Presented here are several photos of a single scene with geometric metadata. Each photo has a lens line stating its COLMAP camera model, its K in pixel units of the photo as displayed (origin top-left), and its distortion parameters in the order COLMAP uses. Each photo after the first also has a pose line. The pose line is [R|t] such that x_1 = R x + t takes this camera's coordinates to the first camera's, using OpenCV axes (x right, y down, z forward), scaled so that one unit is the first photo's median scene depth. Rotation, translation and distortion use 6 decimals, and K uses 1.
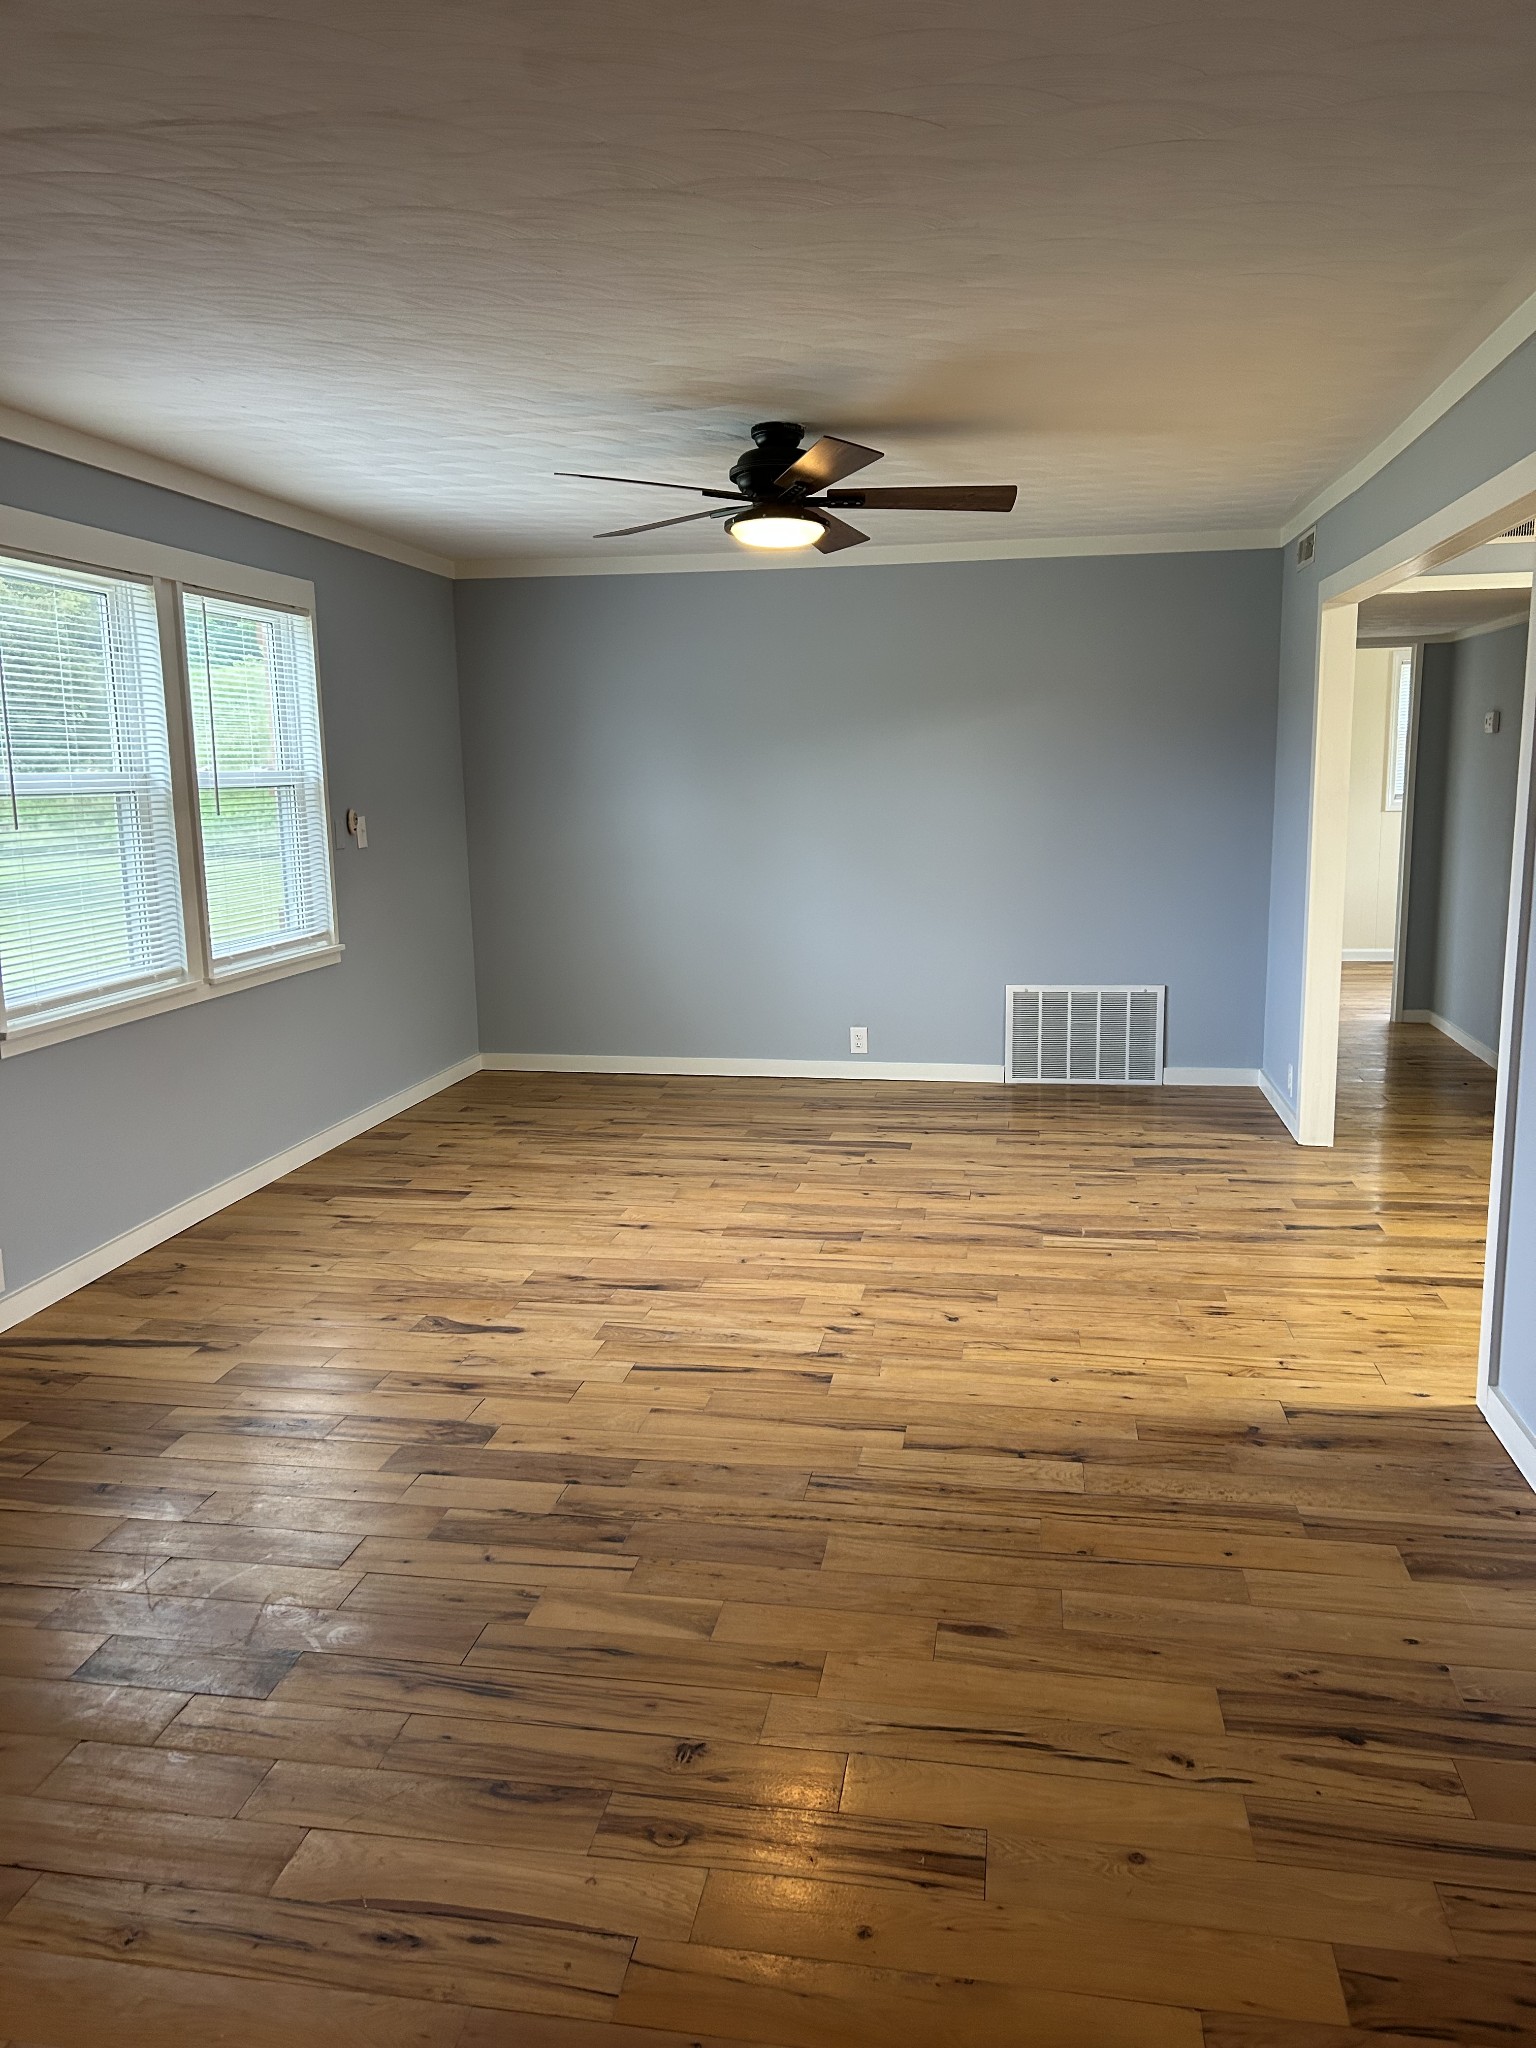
lens RADIAL K [[1540.9, 0, 763.1], [0, 1540.9, 1026.2], [0, 0, 1]] dist [0.056960, -0.059024]
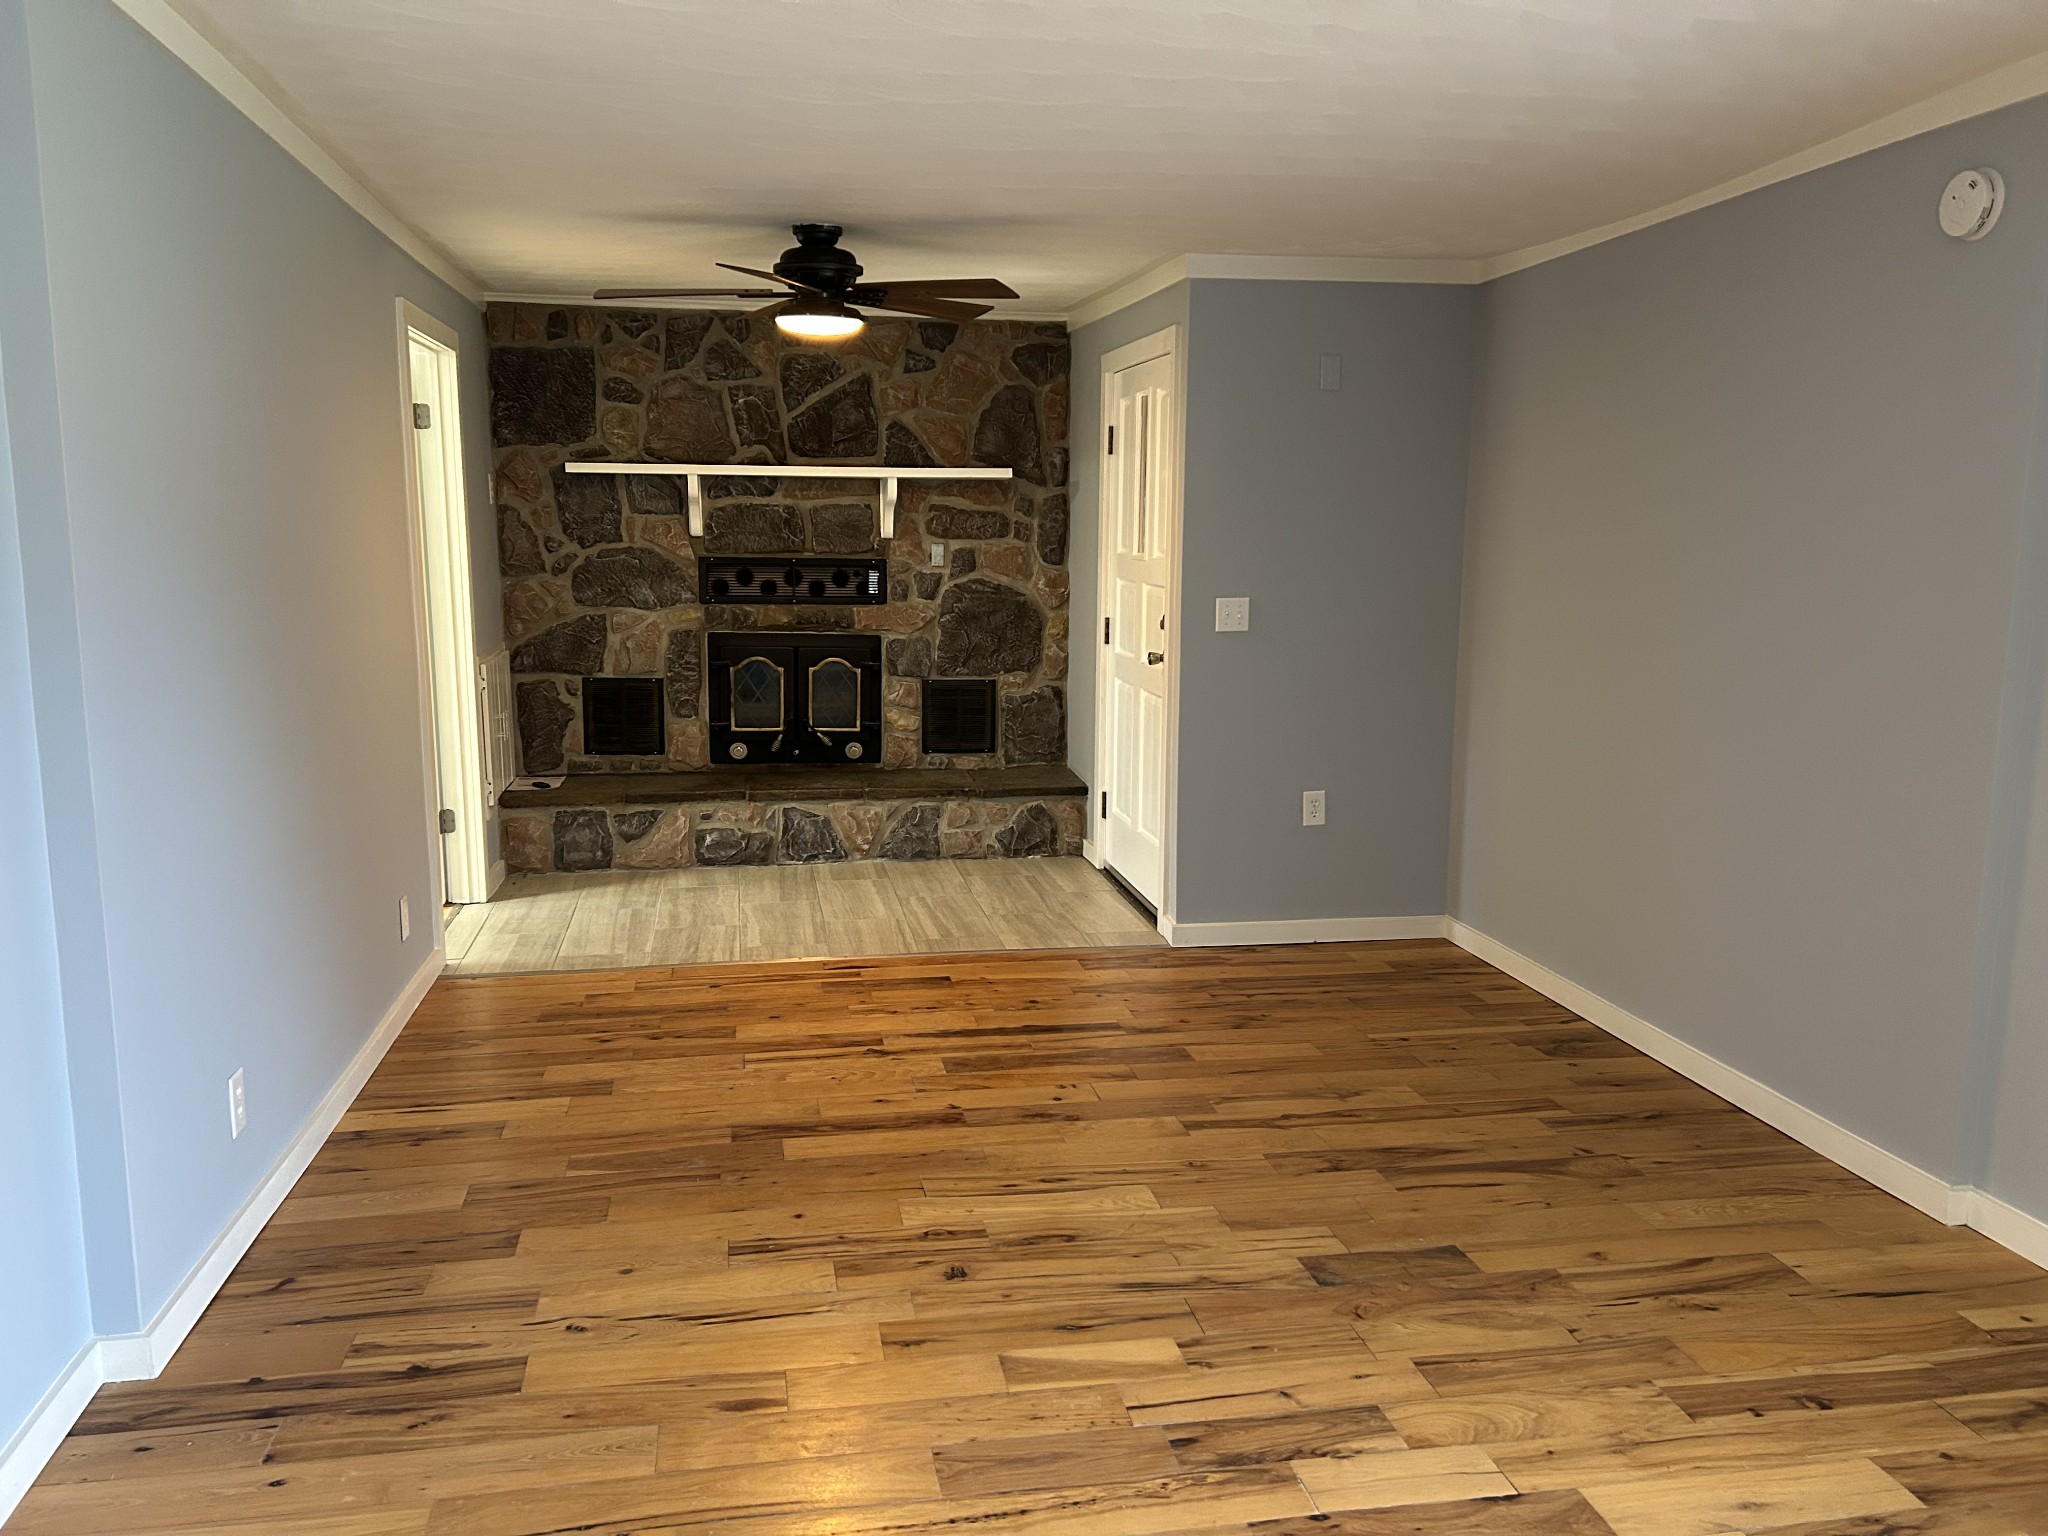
lens RADIAL K [[1540.9, 0, 1021.4], [0, 1540.9, 782.5], [0, 0, 1]] dist [0.056960, -0.059024]
pose [[-0.937626, 0.065104, -0.341495, 0.307582], [-0.051299, 0.945644, 0.321131, -0.339378], [0.343840, 0.318619, -0.883321, 1.945901]]
